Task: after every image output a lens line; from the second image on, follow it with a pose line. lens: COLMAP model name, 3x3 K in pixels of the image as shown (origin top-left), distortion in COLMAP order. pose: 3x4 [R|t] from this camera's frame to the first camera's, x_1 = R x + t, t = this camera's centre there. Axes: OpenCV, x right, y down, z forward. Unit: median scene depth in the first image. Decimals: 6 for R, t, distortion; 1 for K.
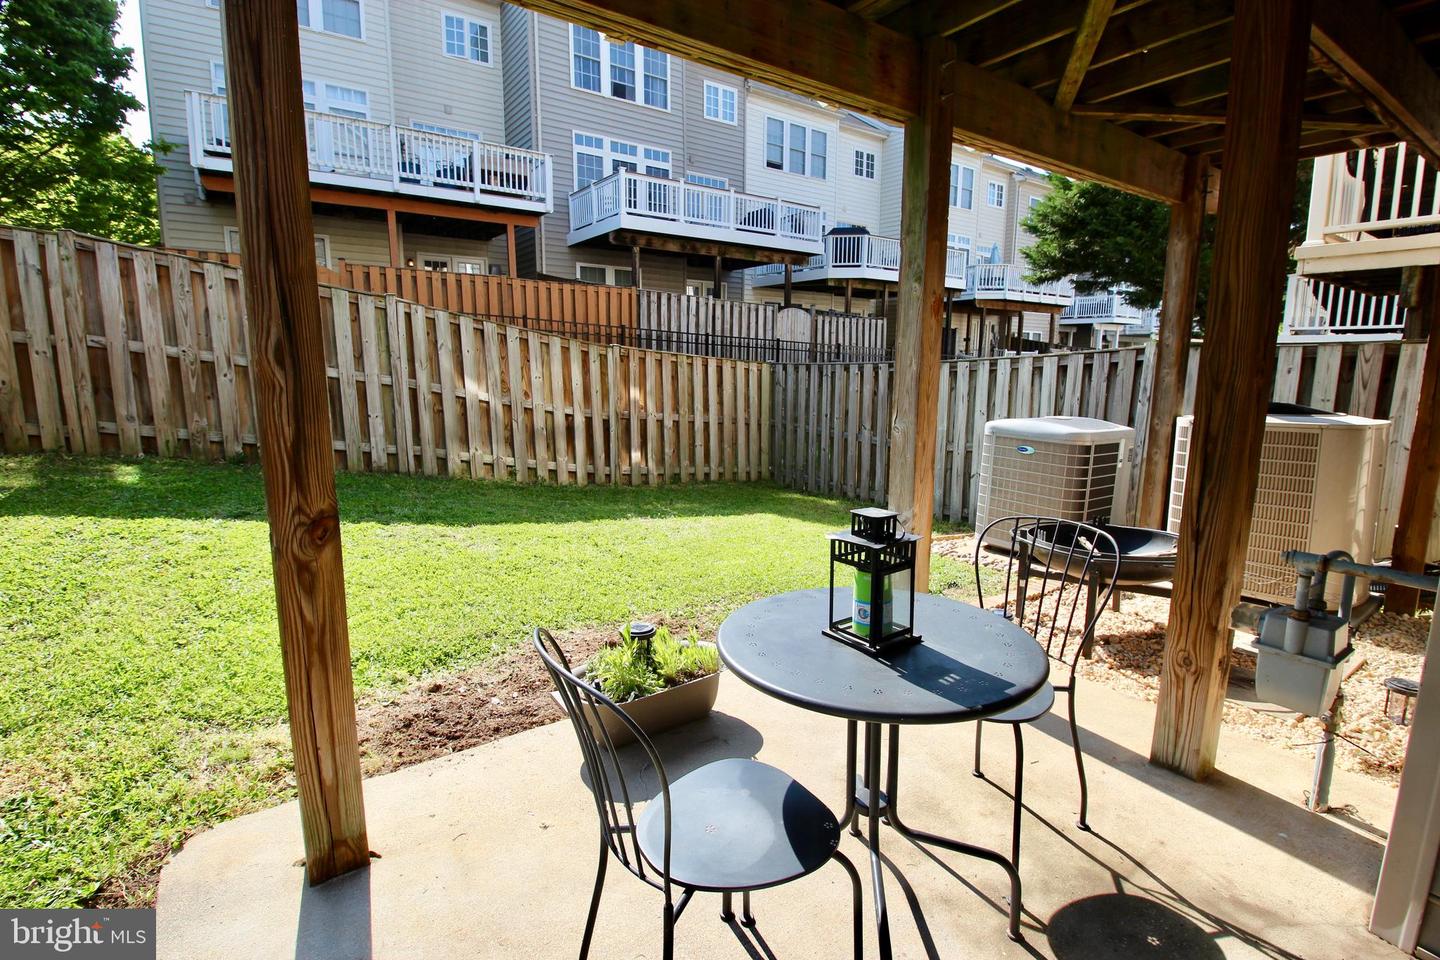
lens RADIAL K [[676.3, 0, 730.8], [0, 676.3, 476.5], [0, 0, 1]] dist [-0.009948, -0.005959]
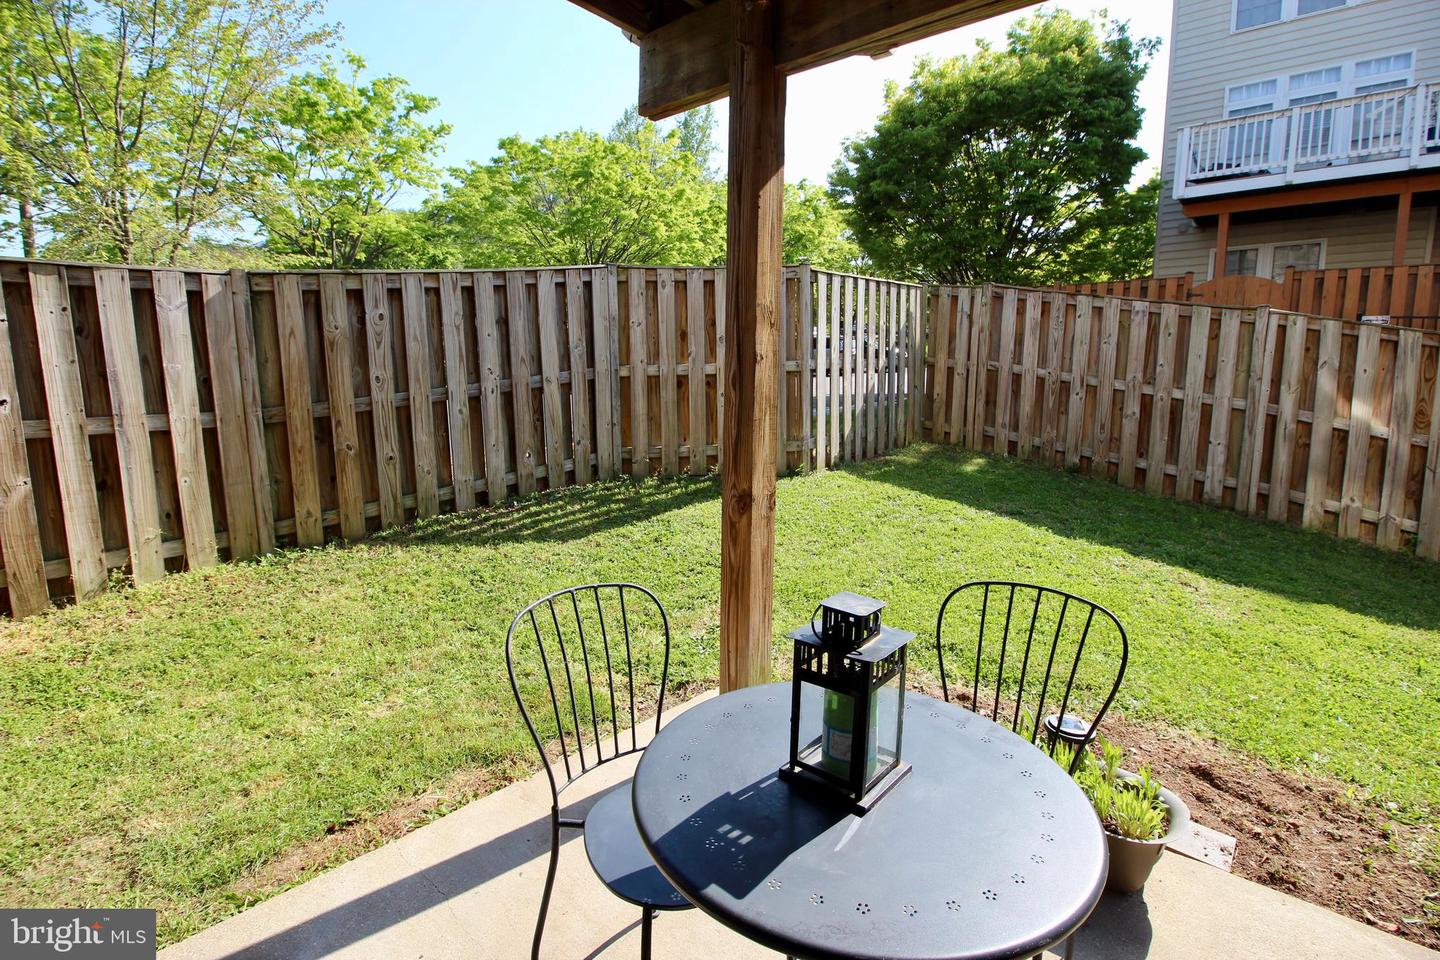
lens RADIAL K [[676.3, 0, 726.4], [0, 676.3, 481.2], [0, 0, 1]] dist [-0.009948, -0.005959]
pose [[0.241102, 0.144582, -0.959670, 0.186008], [-0.163840, 0.980712, 0.106589, -0.027776], [0.956570, 0.131533, 0.260140, 0.145227]]
